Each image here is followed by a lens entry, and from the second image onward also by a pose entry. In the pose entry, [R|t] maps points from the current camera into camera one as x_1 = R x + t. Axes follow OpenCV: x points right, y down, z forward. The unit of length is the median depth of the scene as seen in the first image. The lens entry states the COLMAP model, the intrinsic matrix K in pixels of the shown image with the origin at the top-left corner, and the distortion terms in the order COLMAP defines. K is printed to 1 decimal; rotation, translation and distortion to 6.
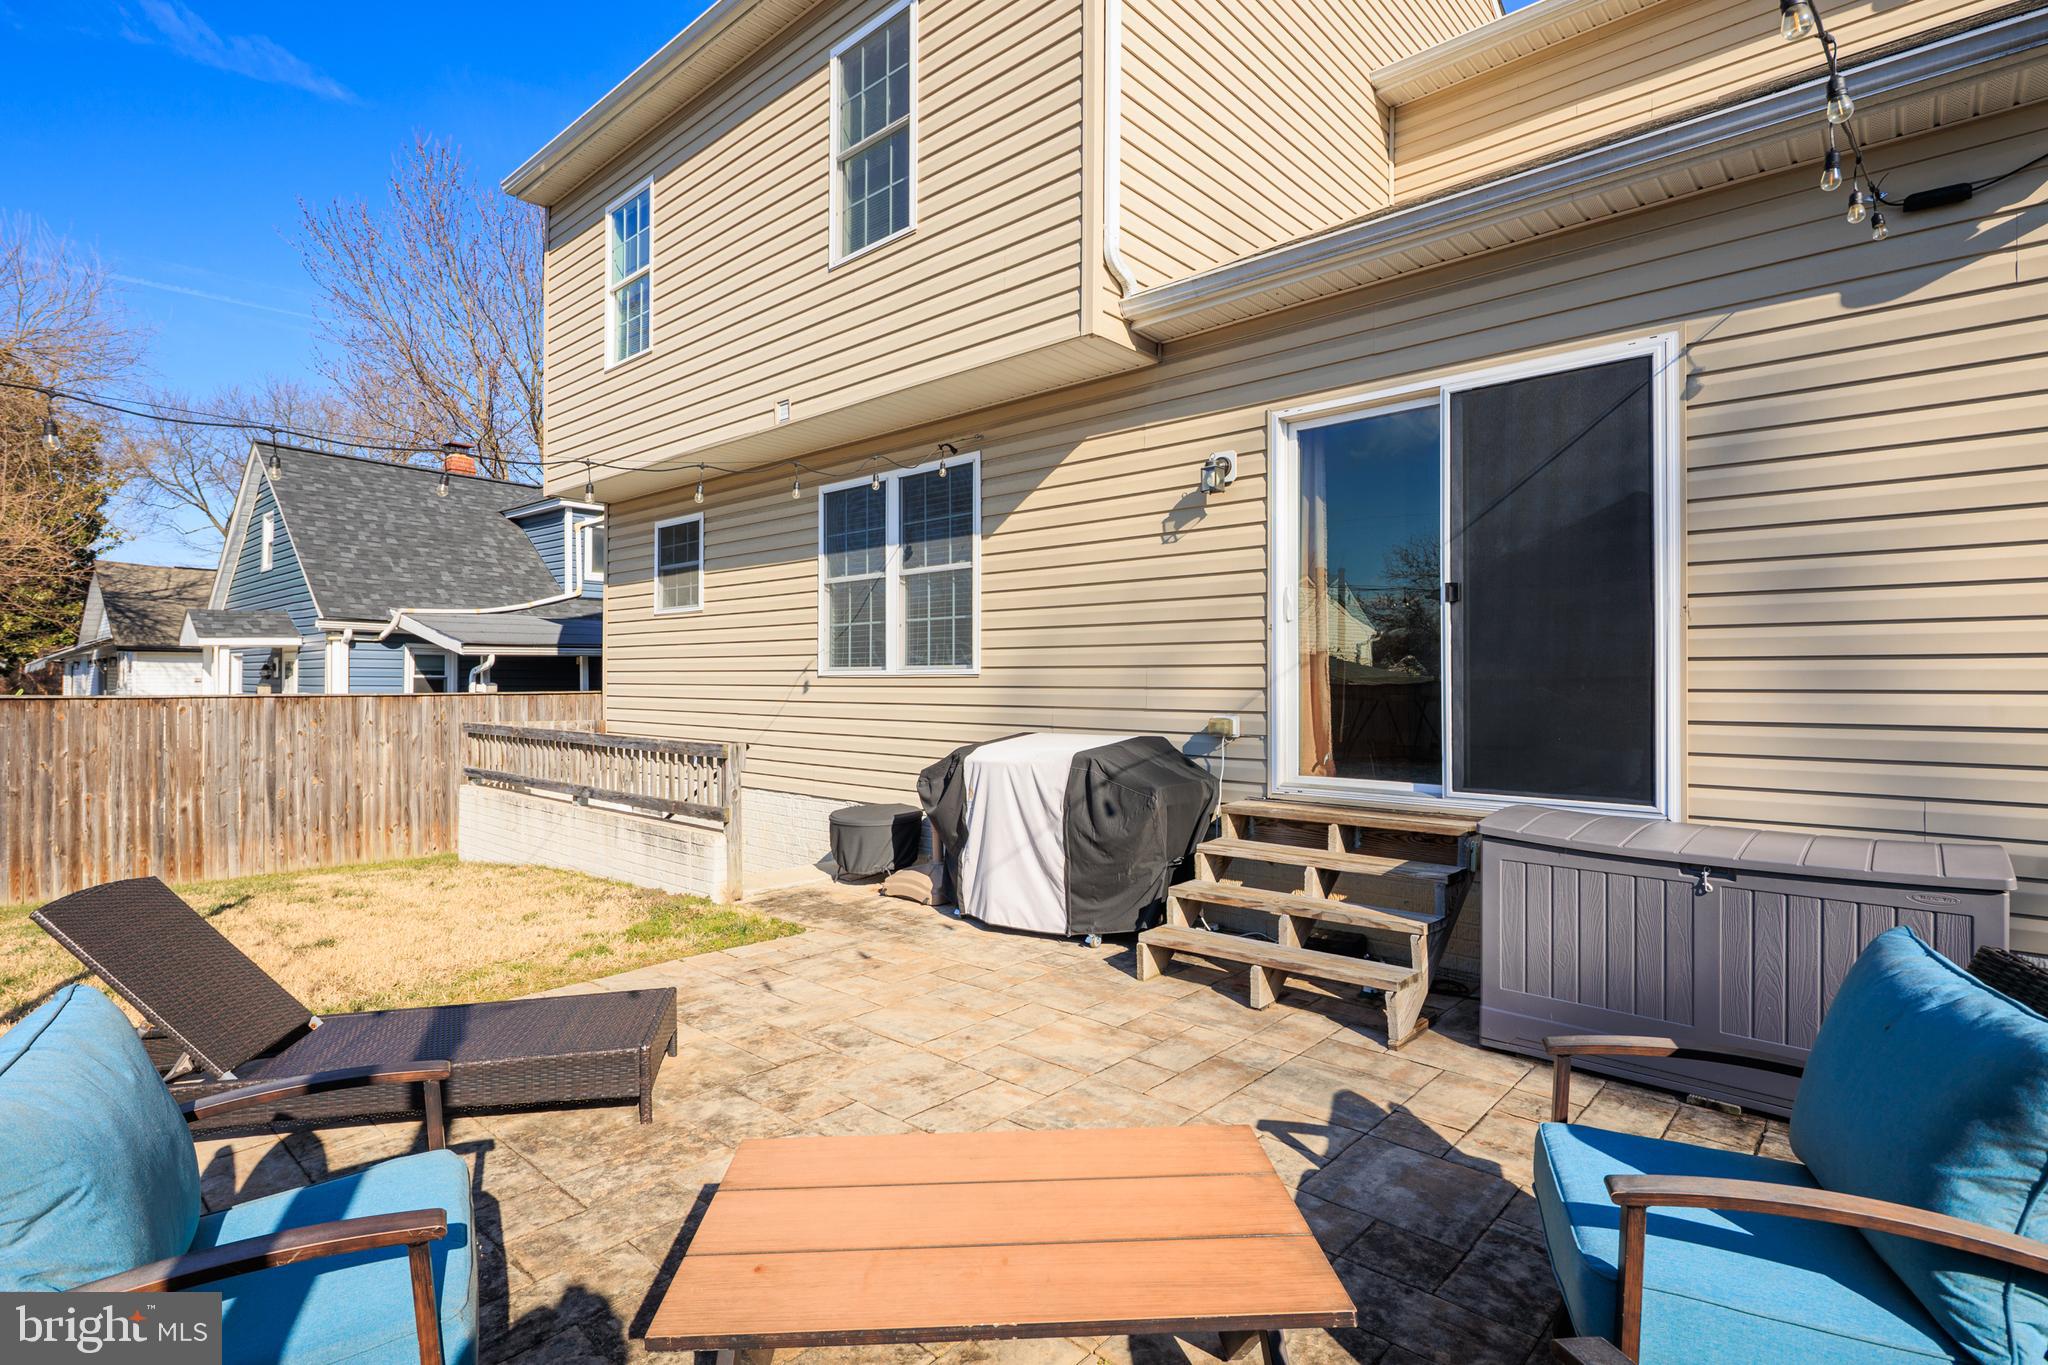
lens RADIAL K [[994.1, 0, 1014.9], [0, 994.1, 685.8], [0, 0, 1]] dist [-0.021812, 0.004074]
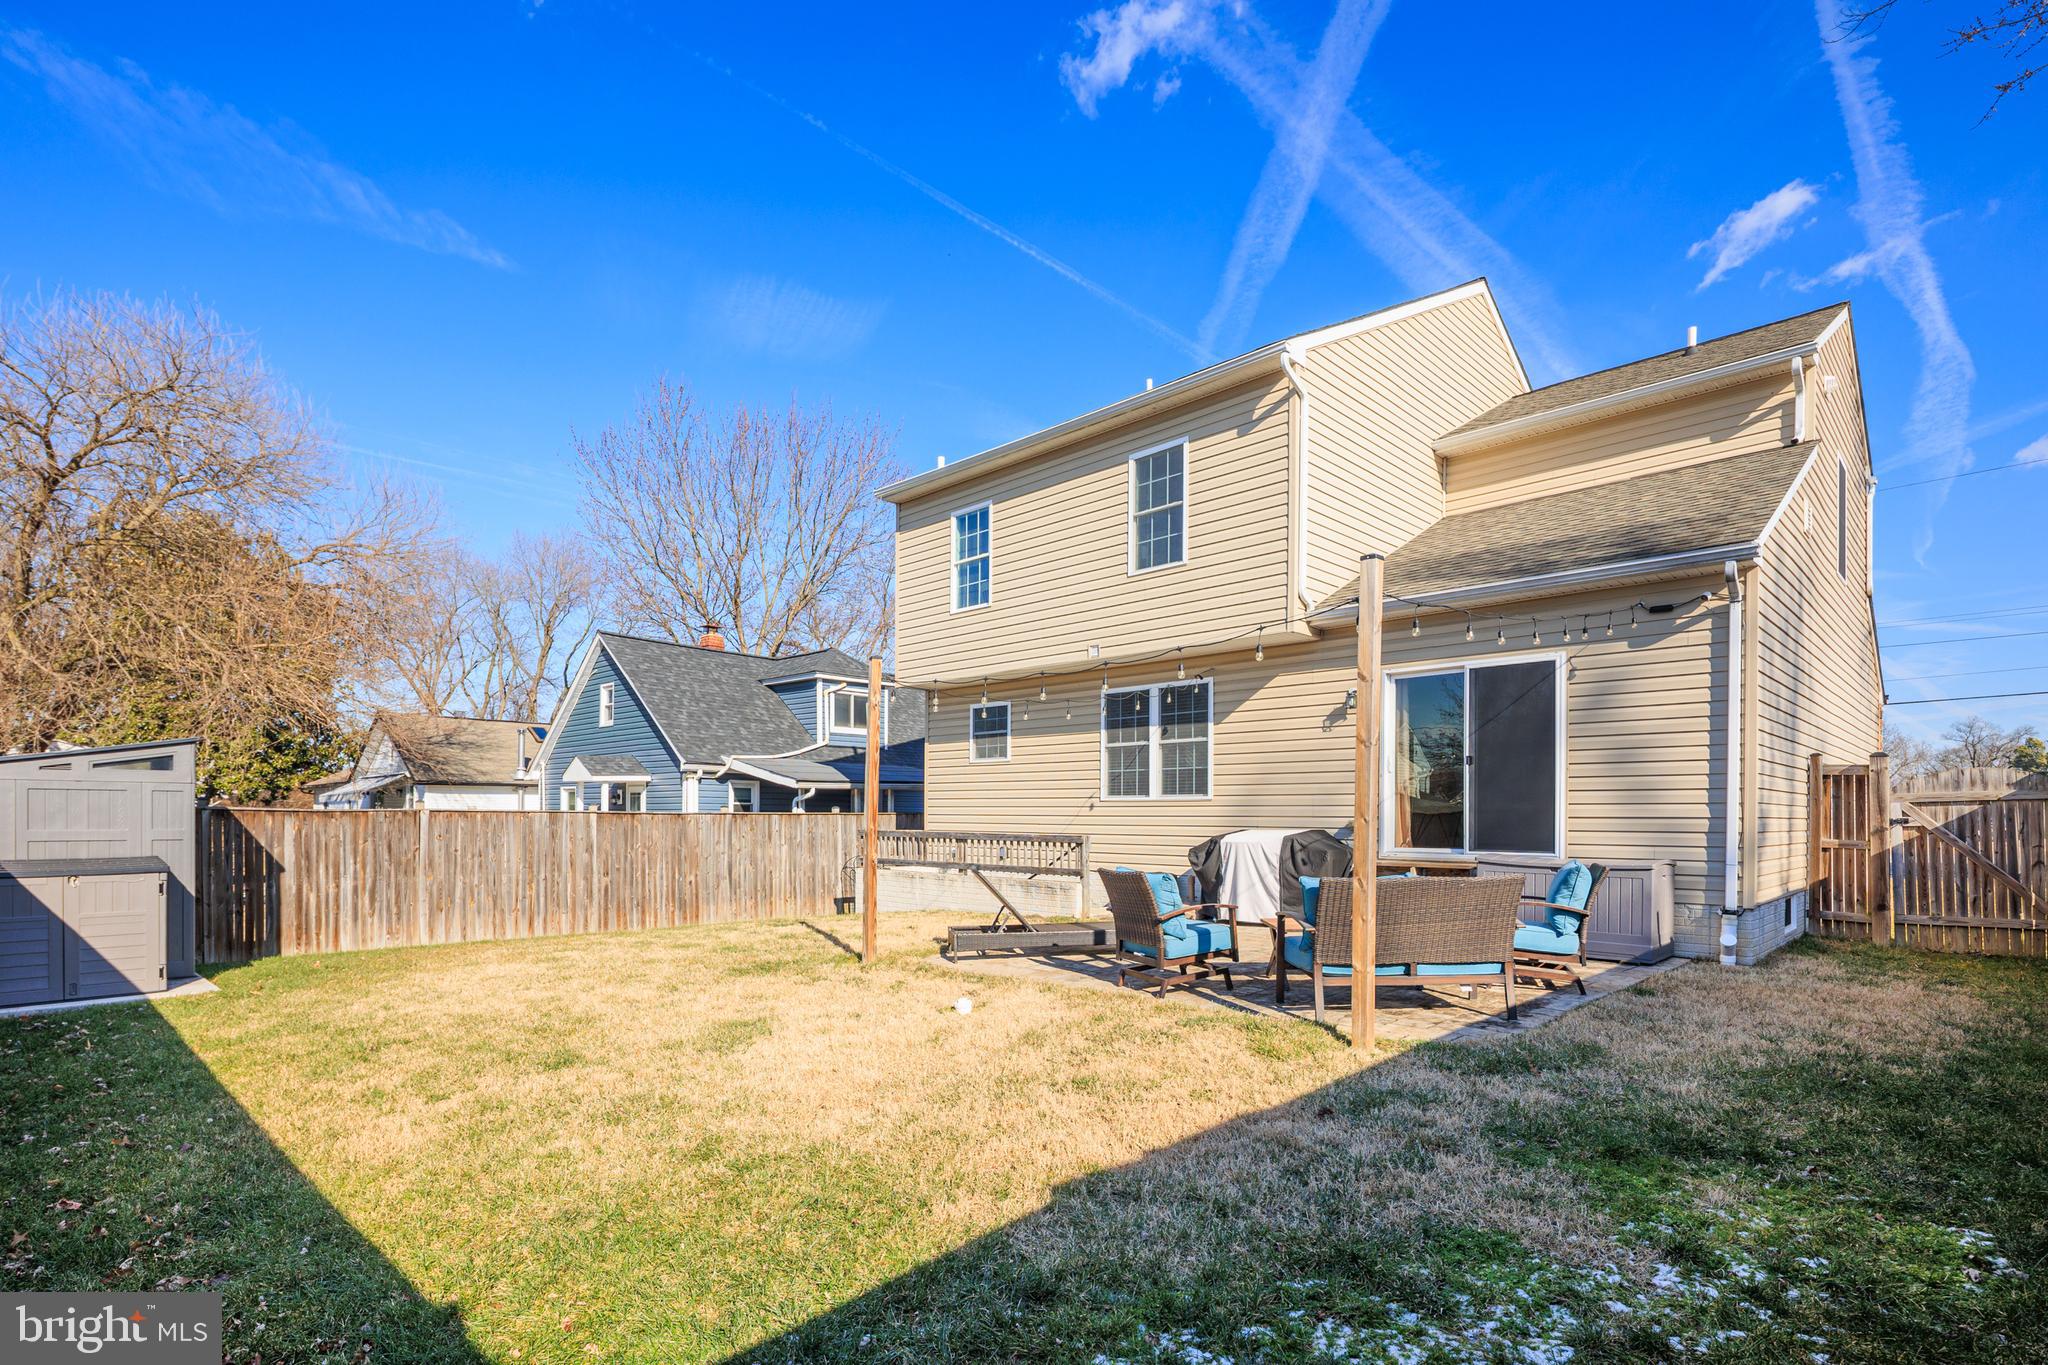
lens RADIAL K [[994.1, 0, 1008.9], [0, 994.1, 823.0], [0, 0, 1]] dist [-0.021812, 0.004074]
pose [[0.998557, 0.003835, -0.053573, -0.306665], [-0.003702, 0.999990, 0.002576, 0.028517], [0.053582, -0.002374, 0.998561, -0.831953]]
